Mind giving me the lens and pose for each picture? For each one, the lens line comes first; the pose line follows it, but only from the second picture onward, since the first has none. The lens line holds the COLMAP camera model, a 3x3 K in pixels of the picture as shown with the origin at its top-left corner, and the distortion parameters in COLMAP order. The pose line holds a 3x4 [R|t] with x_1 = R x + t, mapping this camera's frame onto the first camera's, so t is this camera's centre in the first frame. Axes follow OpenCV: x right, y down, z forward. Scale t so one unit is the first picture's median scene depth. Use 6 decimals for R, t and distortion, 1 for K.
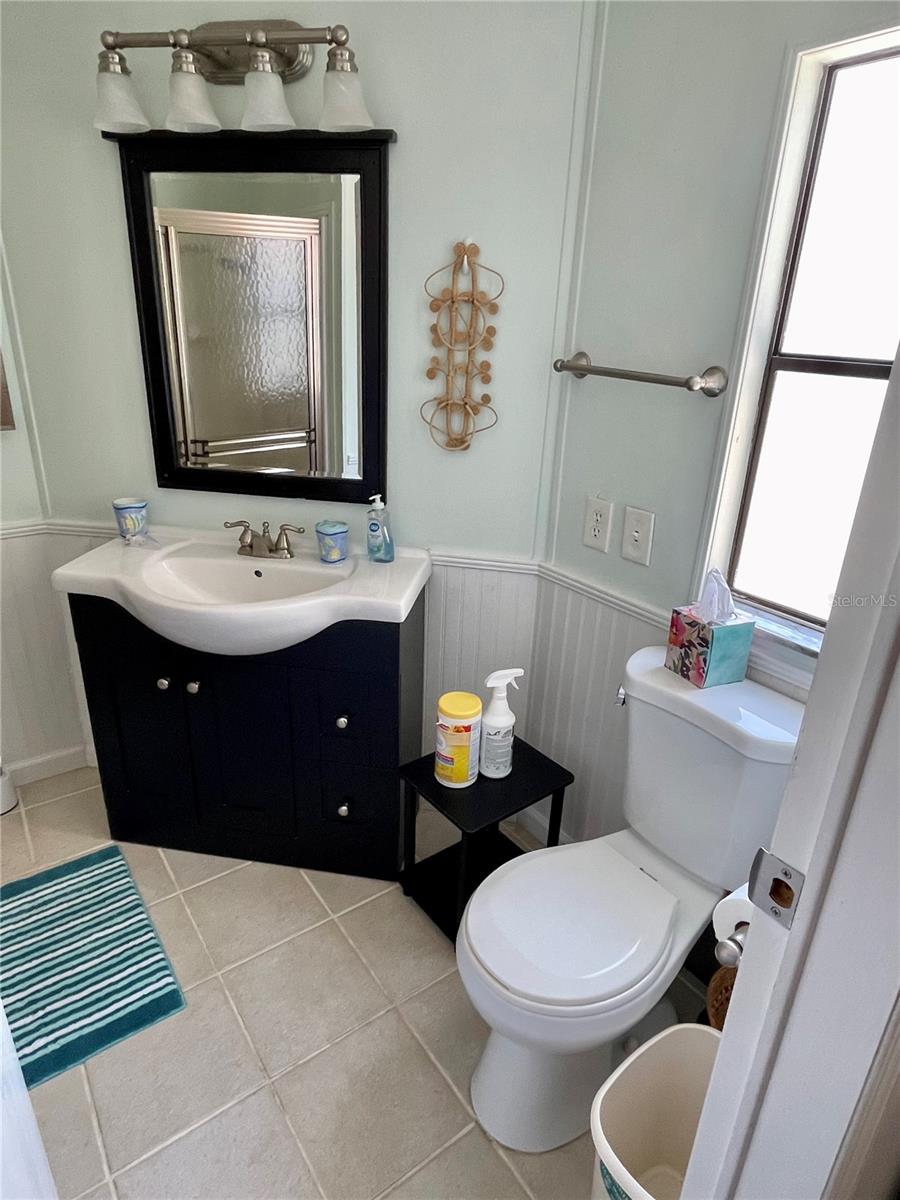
lens RADIAL K [[688.9, 0, 450.0], [0, 688.9, 600.0], [0, 0, 1]] dist [0.003211, 0.000984]
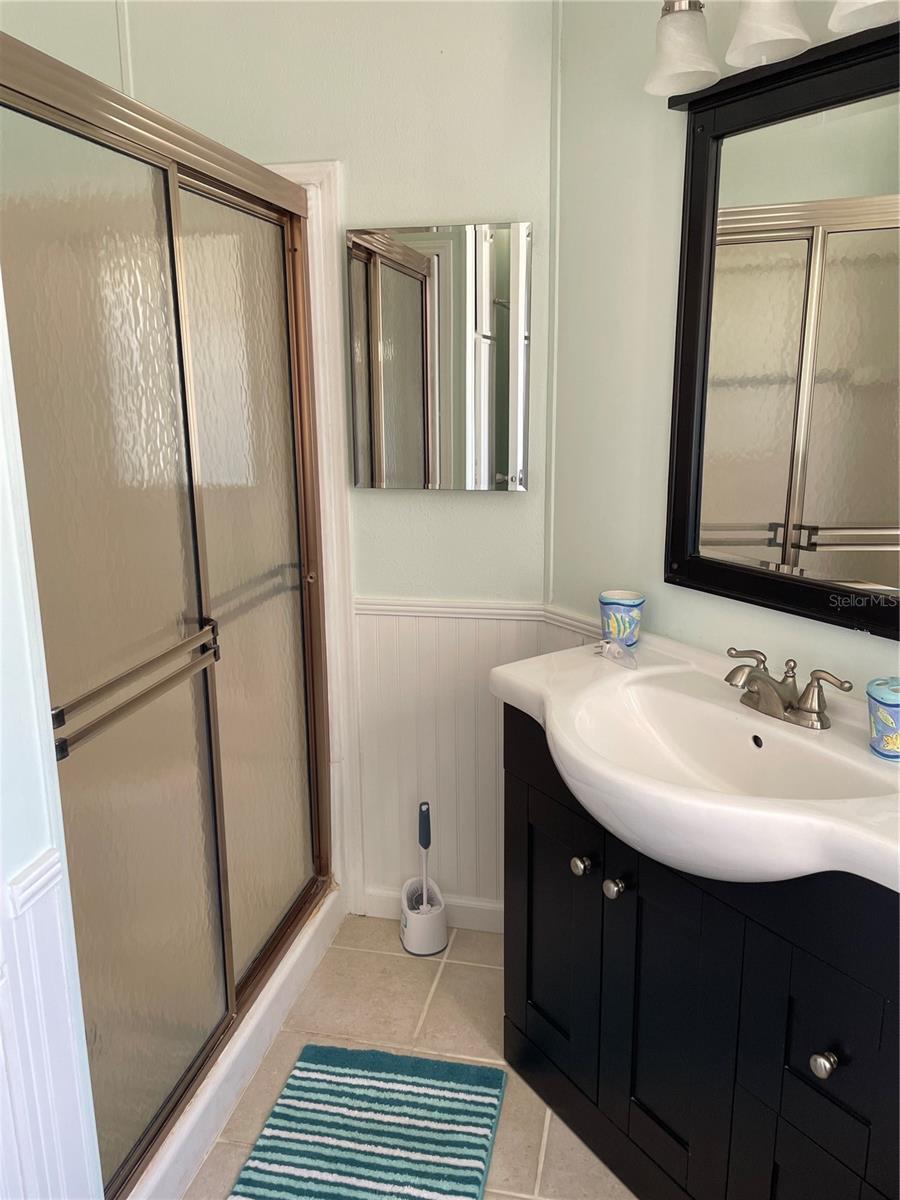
lens RADIAL K [[903.3, 0, 472.8], [0, 903.3, 593.1], [0, 0, 1]] dist [0.100058, -0.131282]
pose [[0.658959, 0.131399, -0.740612, 0.127440], [-0.248359, 0.967411, -0.049340, -0.061674], [0.709993, 0.216451, 0.670118, 0.265121]]
